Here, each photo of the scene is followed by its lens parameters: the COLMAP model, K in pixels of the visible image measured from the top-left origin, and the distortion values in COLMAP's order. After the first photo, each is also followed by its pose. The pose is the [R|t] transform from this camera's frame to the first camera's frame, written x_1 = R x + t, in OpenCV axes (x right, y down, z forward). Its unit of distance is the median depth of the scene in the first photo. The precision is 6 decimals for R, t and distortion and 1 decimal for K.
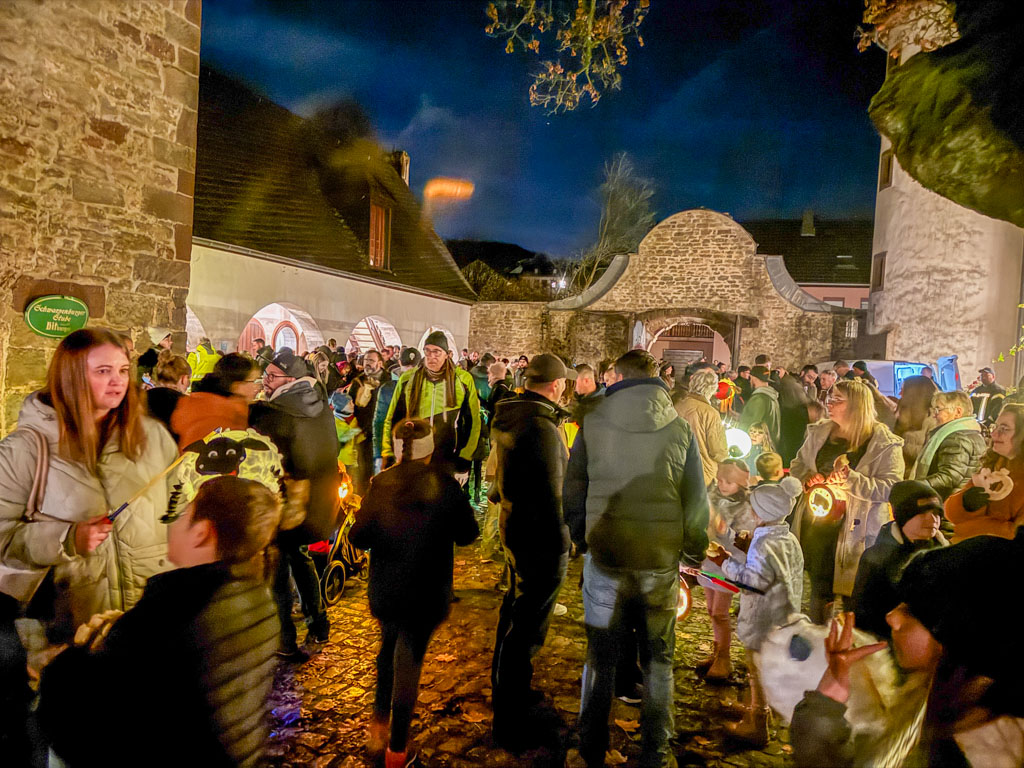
lens RADIAL K [[723.8, 0, 509.6], [0, 723.8, 389.4], [0, 0, 1]] dist [0.030053, -0.034256]
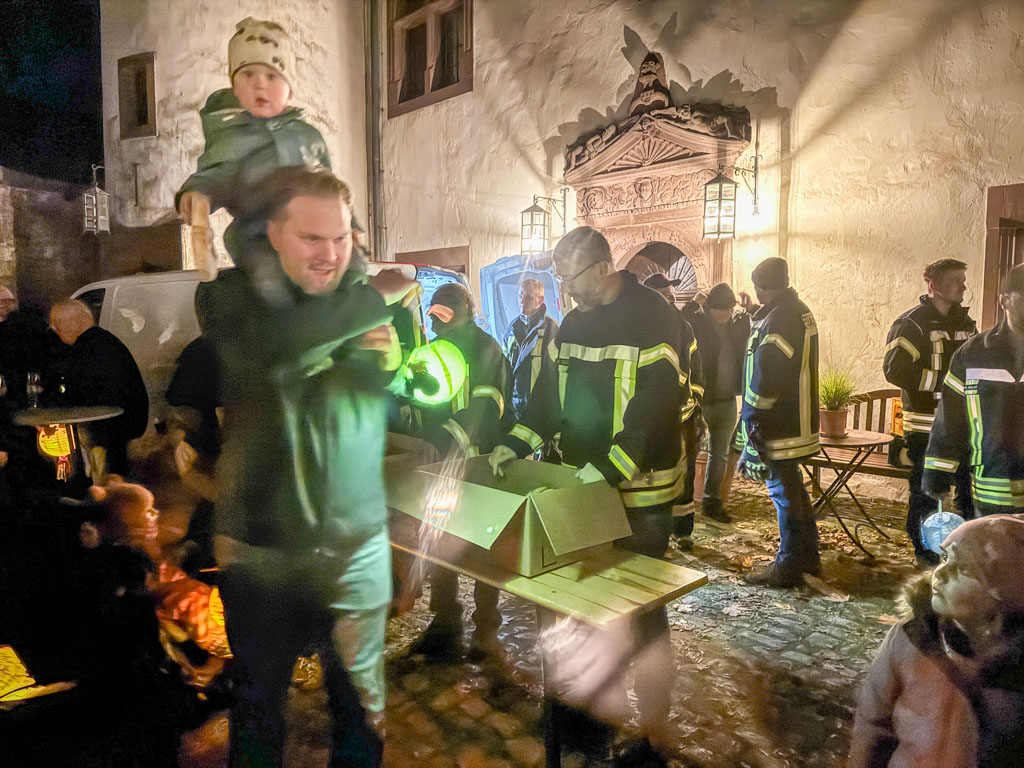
lens RADIAL K [[723.8, 0, 510.6], [0, 723.8, 388.9], [0, 0, 1]] dist [0.030053, -0.034256]
pose [[0.405461, -0.124532, 0.905590, 0.153584], [0.050104, 0.992215, 0.114011, -0.011999], [-0.912738, -0.000853, 0.408544, 0.600411]]
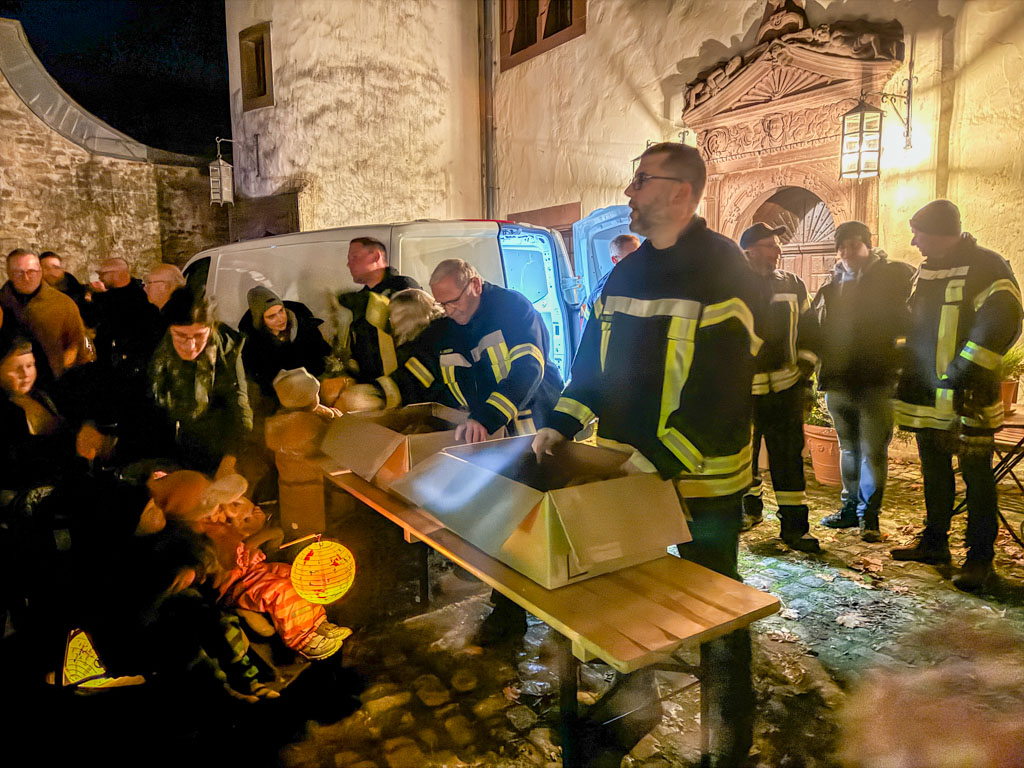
lens RADIAL K [[723.8, 0, 513.0], [0, 723.8, 384.0], [0, 0, 1]] dist [0.030053, -0.034256]
pose [[0.570432, -0.159528, 0.805704, 0.184071], [0.072530, 0.986908, 0.144056, -0.008782], [-0.818136, -0.023736, 0.574534, 0.594099]]
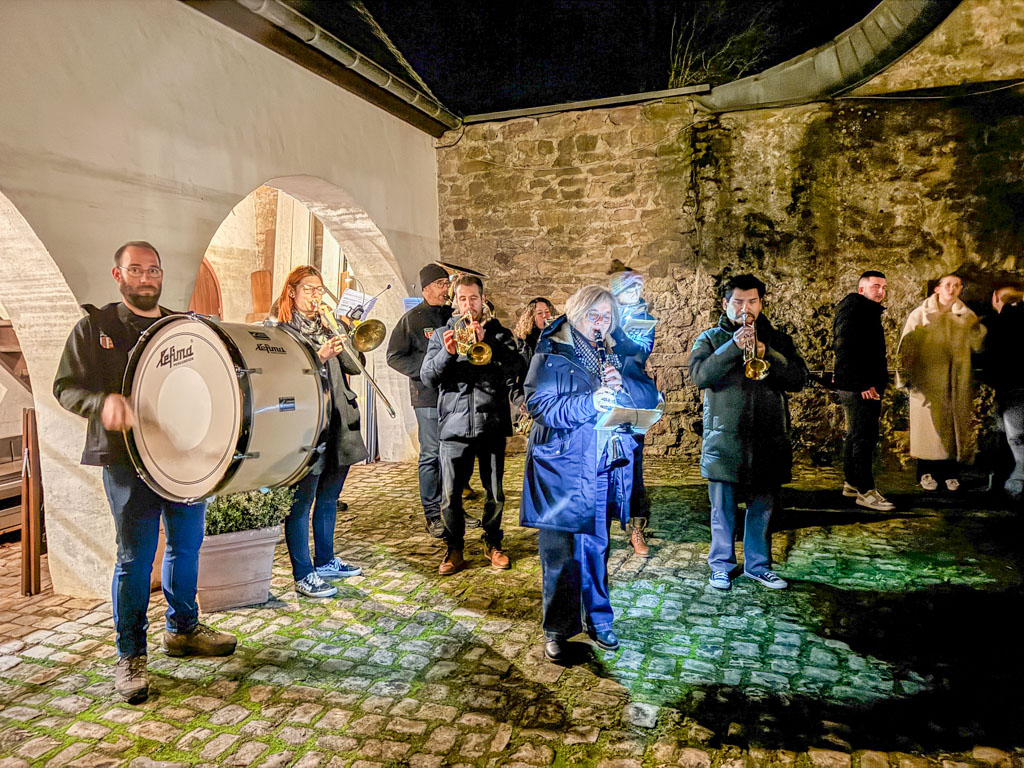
lens RADIAL K [[723.8, 0, 512.3], [0, 723.8, 384.8], [0, 0, 1]] dist [0.030053, -0.034256]
pose [[0.995574, -0.087383, 0.034597, -0.057161], [0.085579, 0.995047, 0.050583, -0.033959], [-0.038846, -0.047398, 0.998120, 0.936528]]
